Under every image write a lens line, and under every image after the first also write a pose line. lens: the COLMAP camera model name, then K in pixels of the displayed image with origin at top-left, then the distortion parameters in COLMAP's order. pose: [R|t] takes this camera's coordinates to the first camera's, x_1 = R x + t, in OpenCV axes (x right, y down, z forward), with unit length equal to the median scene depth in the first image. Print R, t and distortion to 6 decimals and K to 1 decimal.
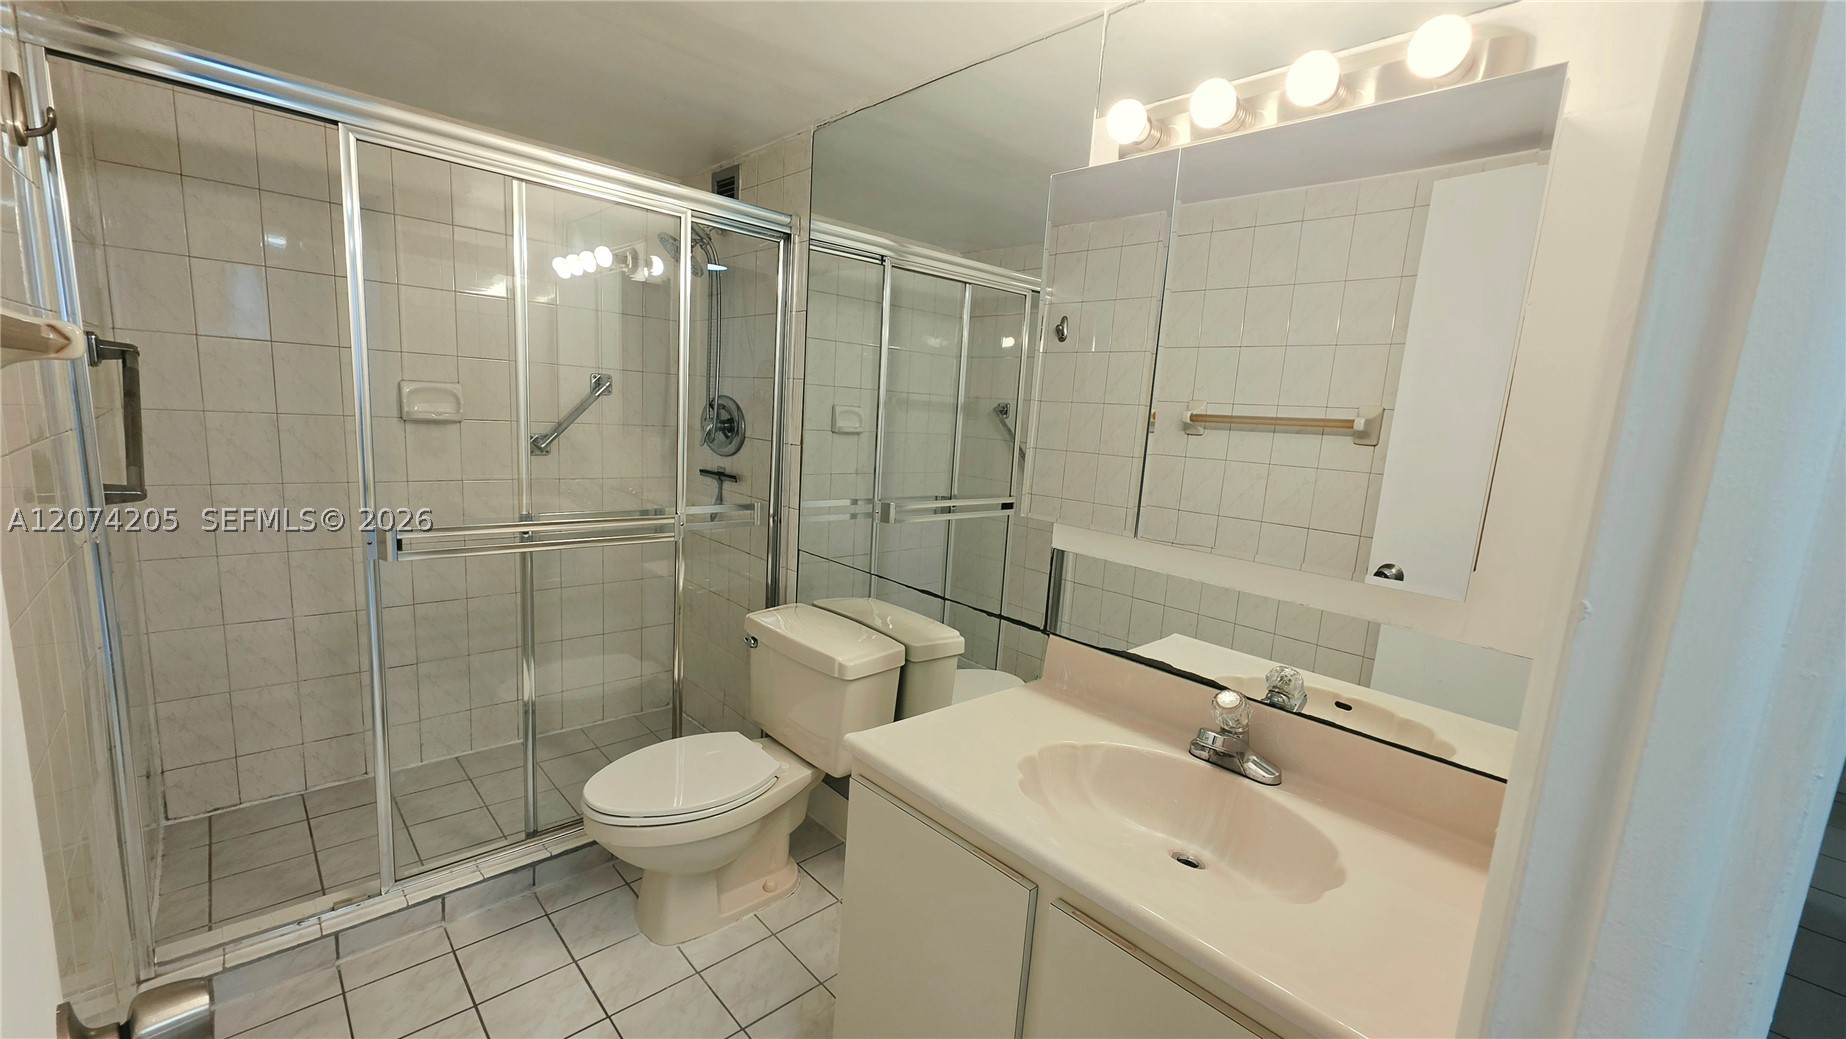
lens RADIAL K [[747.3, 0, 942.0], [0, 747.3, 529.2], [0, 0, 1]] dist [0.000091, 0.000557]
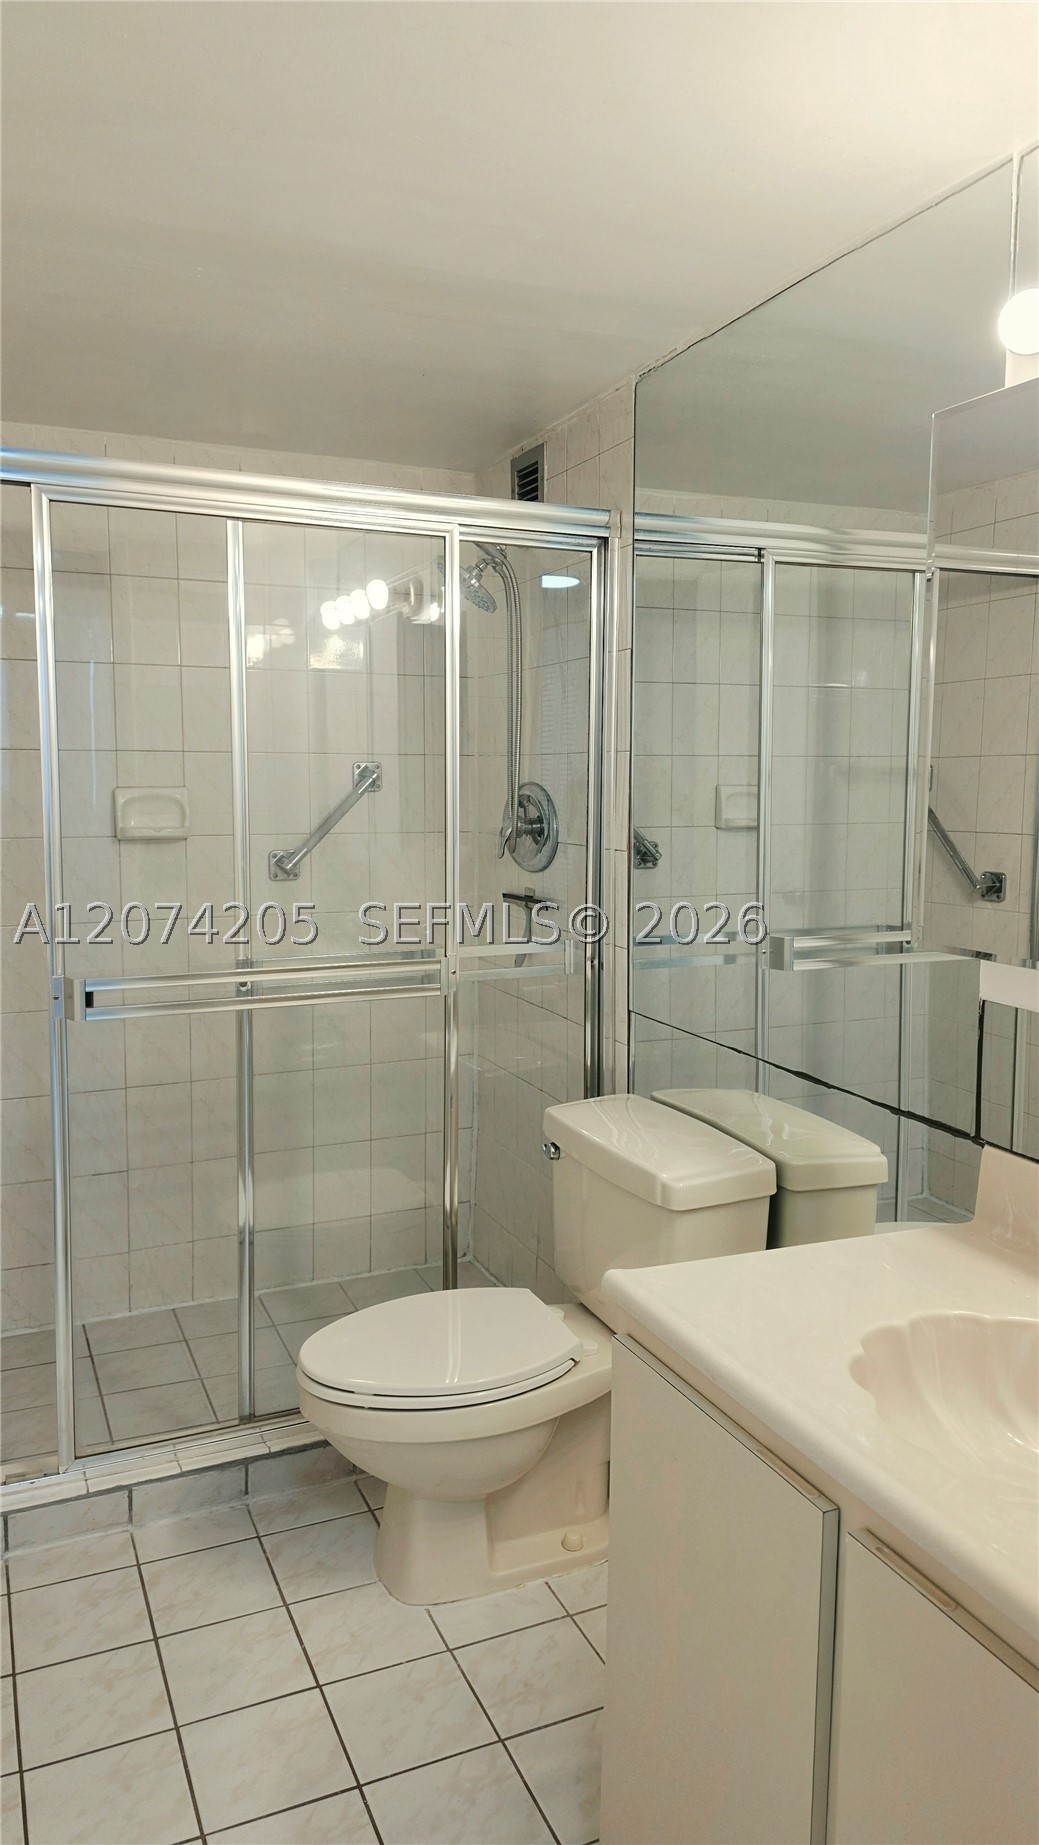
lens RADIAL K [[1272.6, 0, 553.6], [0, 1272.6, 885.6], [0, 0, 1]] dist [0.089660, -0.125814]
pose [[0.945728, -0.034246, -0.323151, 0.126245], [0.006898, 0.996323, -0.085399, 0.015374], [0.324887, 0.078535, 0.942486, -0.082245]]
